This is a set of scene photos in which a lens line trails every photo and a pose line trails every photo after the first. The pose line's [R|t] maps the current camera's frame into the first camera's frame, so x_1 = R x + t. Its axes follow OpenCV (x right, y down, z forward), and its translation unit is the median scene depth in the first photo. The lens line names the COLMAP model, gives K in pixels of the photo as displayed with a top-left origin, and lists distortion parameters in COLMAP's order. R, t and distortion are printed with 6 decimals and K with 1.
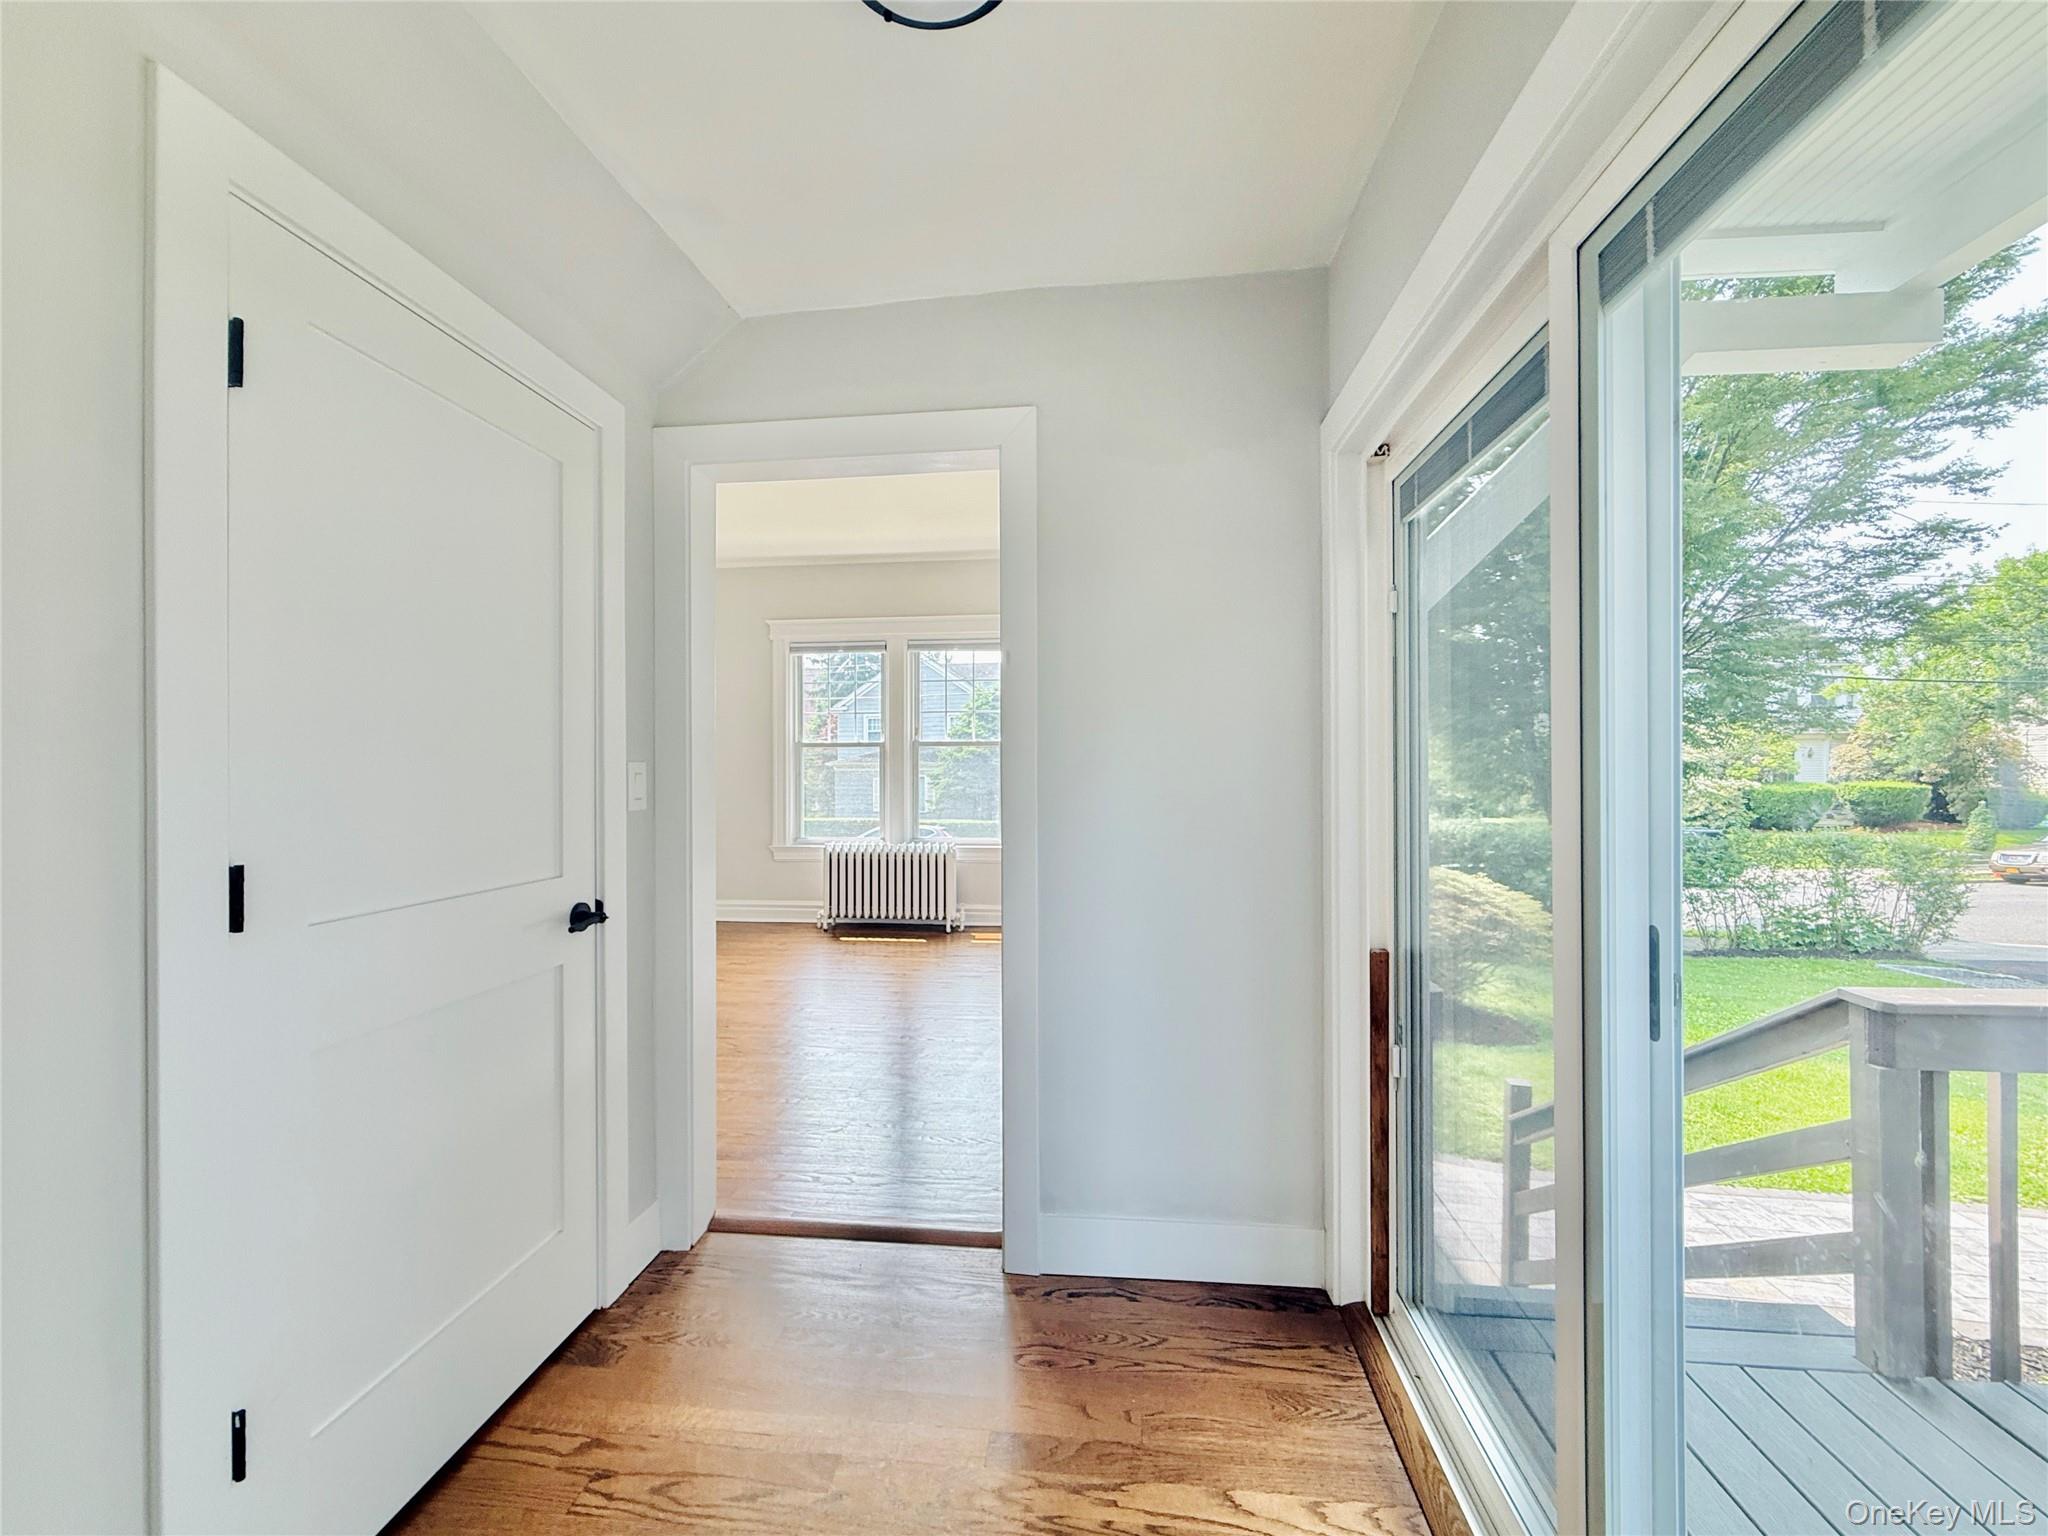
lens RADIAL K [[867.1, 0, 1026.6], [0, 867.1, 757.8], [0, 0, 1]] dist [0.001598, -0.000045]
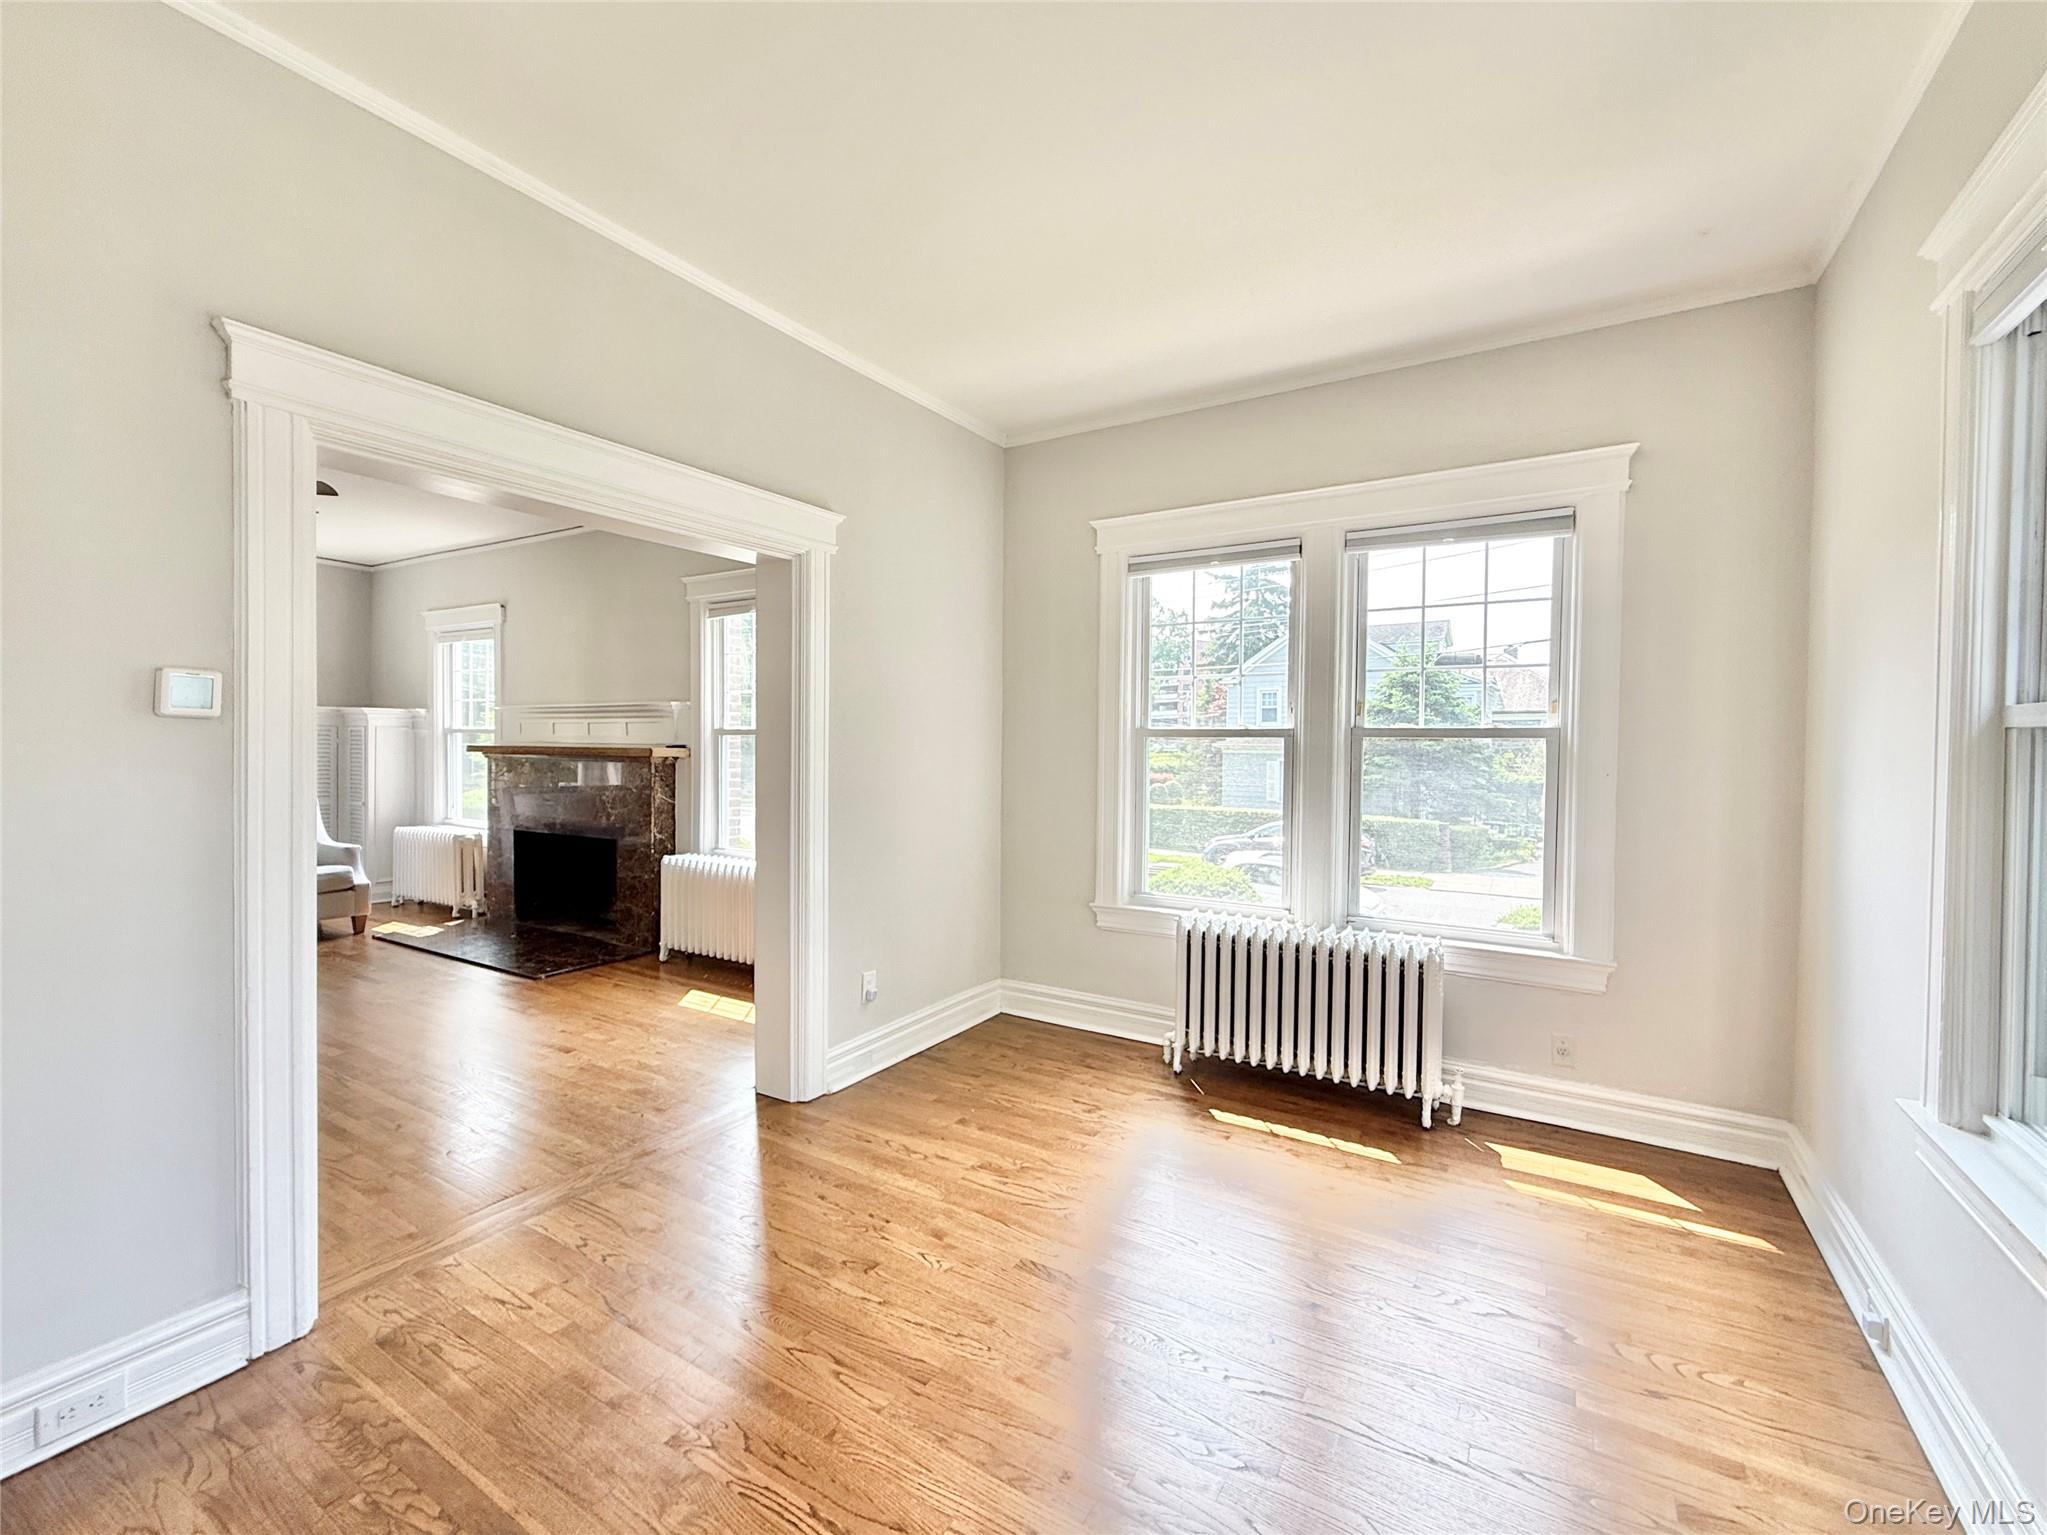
lens RADIAL K [[866.7, 0, 1023.1], [0, 866.7, 761.8], [0, 0, 1]] dist [0.001598, -0.000045]
pose [[0.897691, 0.017870, -0.440263, -0.081035], [-0.009176, 0.999719, 0.021869, -0.007778], [0.440530, -0.015592, 0.897602, 0.461461]]
